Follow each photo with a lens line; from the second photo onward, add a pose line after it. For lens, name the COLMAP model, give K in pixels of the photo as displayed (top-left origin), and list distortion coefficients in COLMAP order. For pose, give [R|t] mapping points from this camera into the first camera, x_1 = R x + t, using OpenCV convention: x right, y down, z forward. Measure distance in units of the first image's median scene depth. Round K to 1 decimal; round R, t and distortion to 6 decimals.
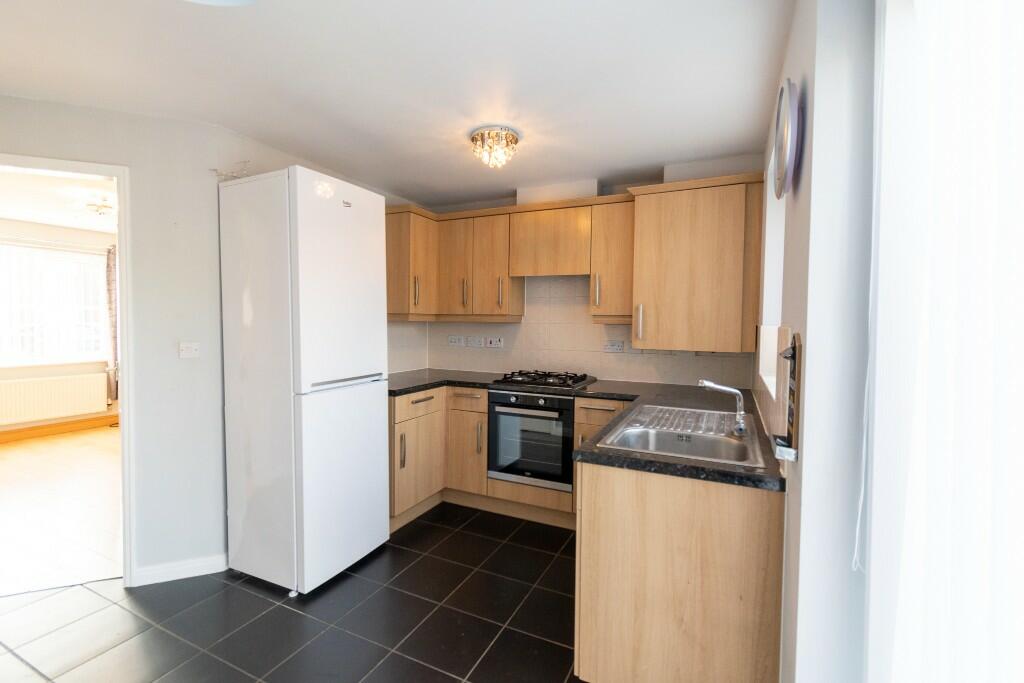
lens RADIAL K [[451.2, 0, 512.0], [0, 451.2, 341.5], [0, 0, 1]] dist [0.002340, 0.000333]
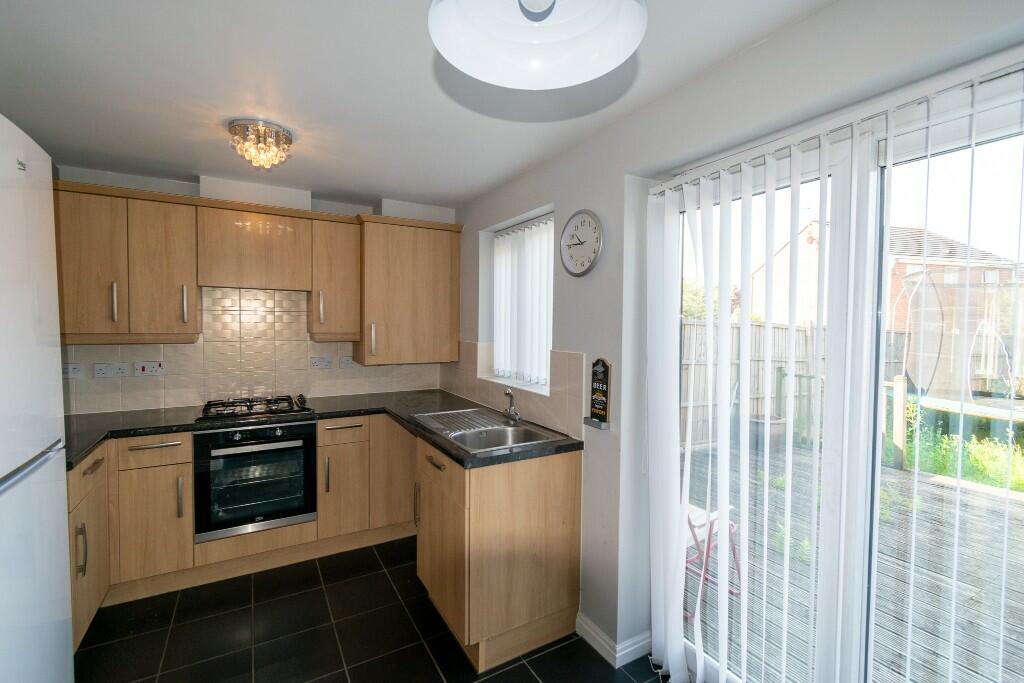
lens RADIAL K [[451.2, 0, 512.0], [0, 451.2, 341.5], [0, 0, 1]] dist [0.002340, 0.000333]
pose [[0.564131, -0.040920, 0.824671, -0.392655], [0.032346, 0.999100, 0.027449, -0.054311], [-0.825052, 0.011190, 0.564946, 0.105986]]
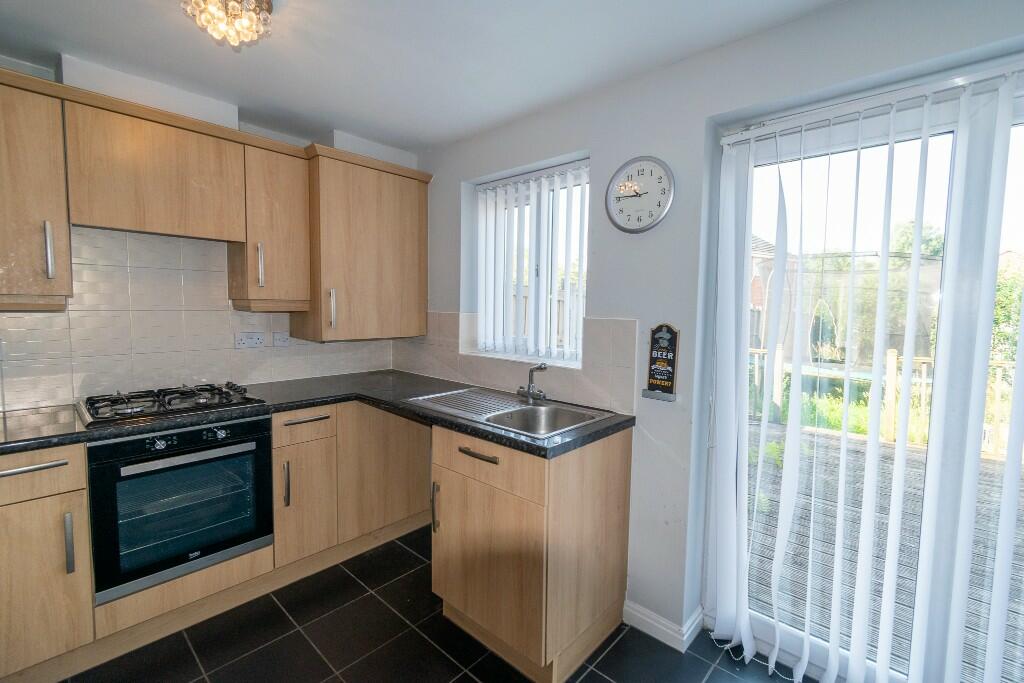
lens RADIAL K [[448.0, 0, 512.0], [0, 448.0, 341.5], [0, 0, 1]] dist [0.000180, -0.000299]
pose [[0.291454, -0.083111, 0.952968, -0.403069], [0.028508, 0.996531, 0.078192, -0.036091], [-0.956160, 0.004377, 0.292812, 0.397399]]
